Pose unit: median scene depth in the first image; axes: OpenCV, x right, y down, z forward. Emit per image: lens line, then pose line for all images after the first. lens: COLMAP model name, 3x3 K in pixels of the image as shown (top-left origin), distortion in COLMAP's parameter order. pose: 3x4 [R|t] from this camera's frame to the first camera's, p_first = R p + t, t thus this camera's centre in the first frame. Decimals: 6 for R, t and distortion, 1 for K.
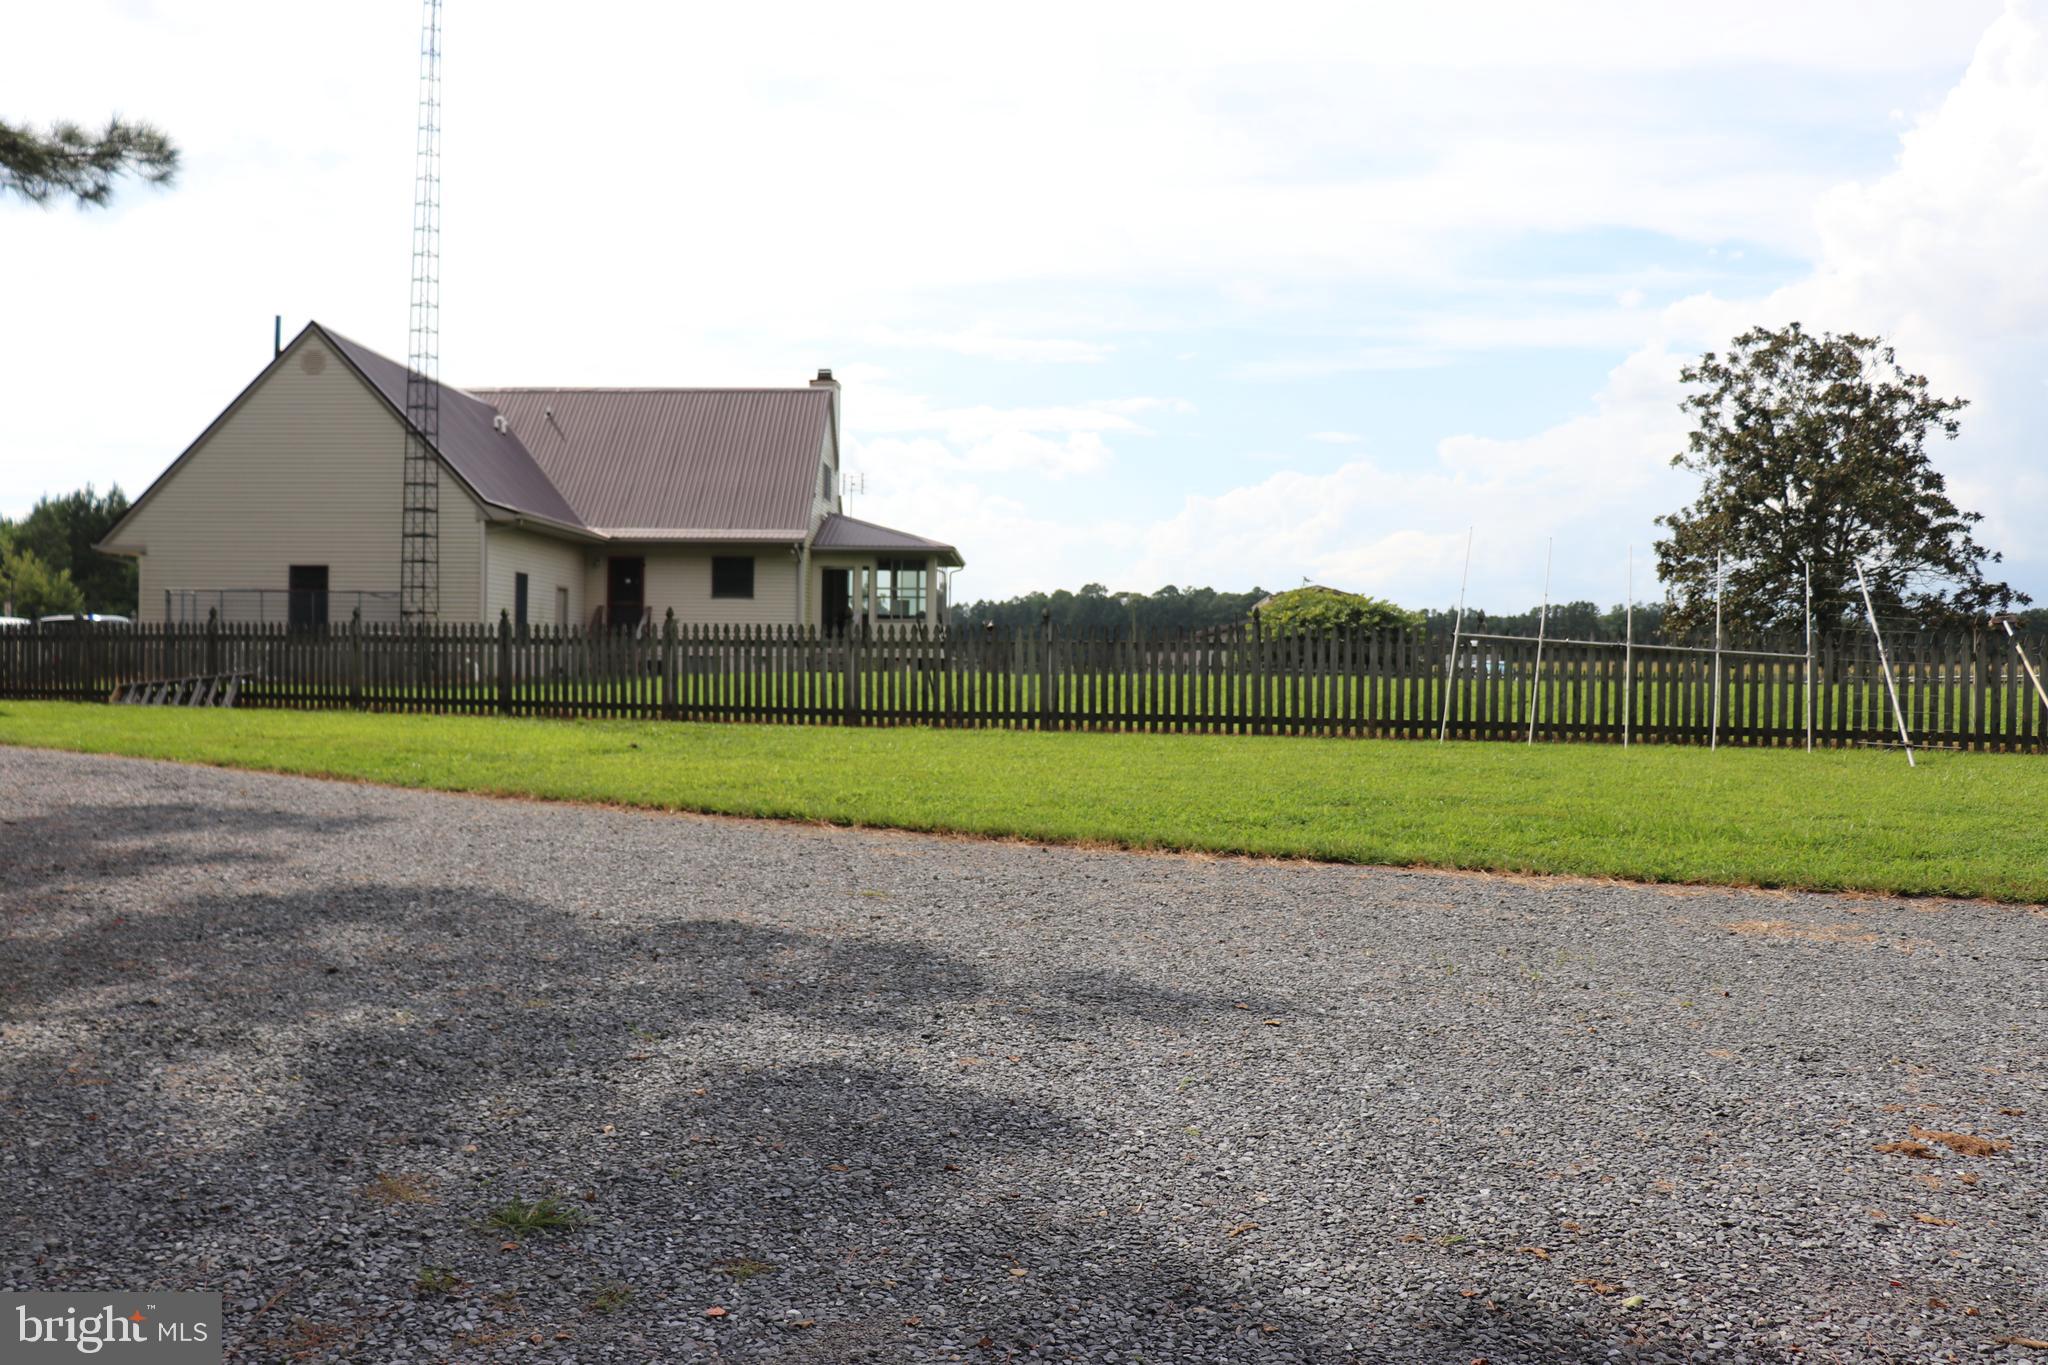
lens RADIAL K [[1683.8, 0, 1014.1], [0, 1683.8, 679.9], [0, 0, 1]] dist [-0.139010, 0.100968]
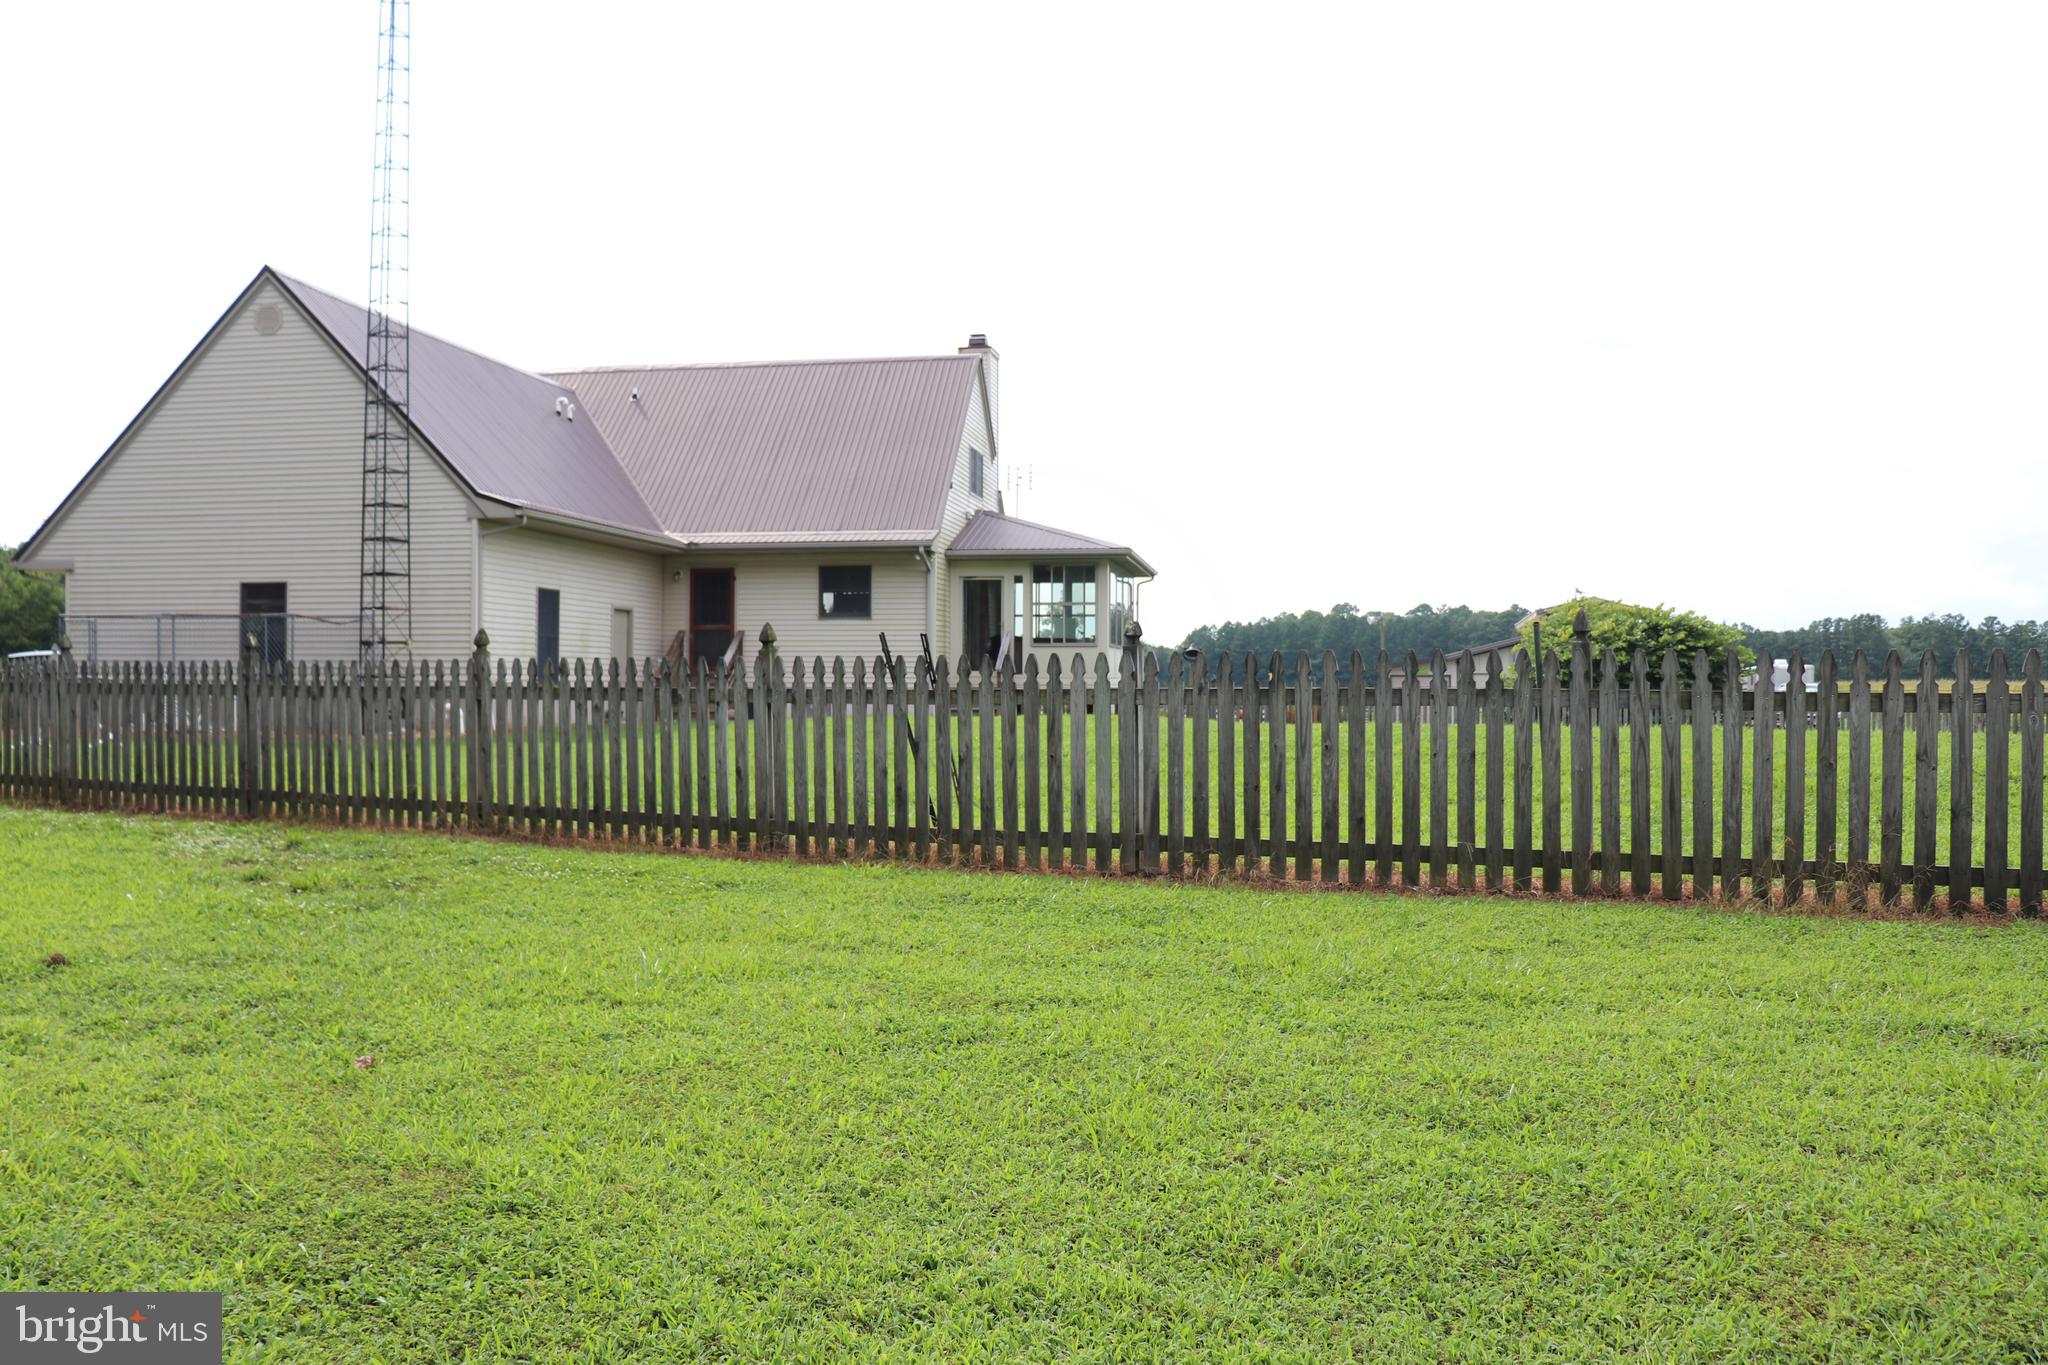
lens RADIAL K [[1683.8, 0, 1045.5], [0, 1683.8, 691.2], [0, 0, 1]] dist [-0.139010, 0.100968]
pose [[0.991410, -0.009214, -0.130468, 0.026018], [0.008326, 0.999938, -0.007345, -0.008457], [0.130528, 0.006196, 0.991425, 0.234774]]
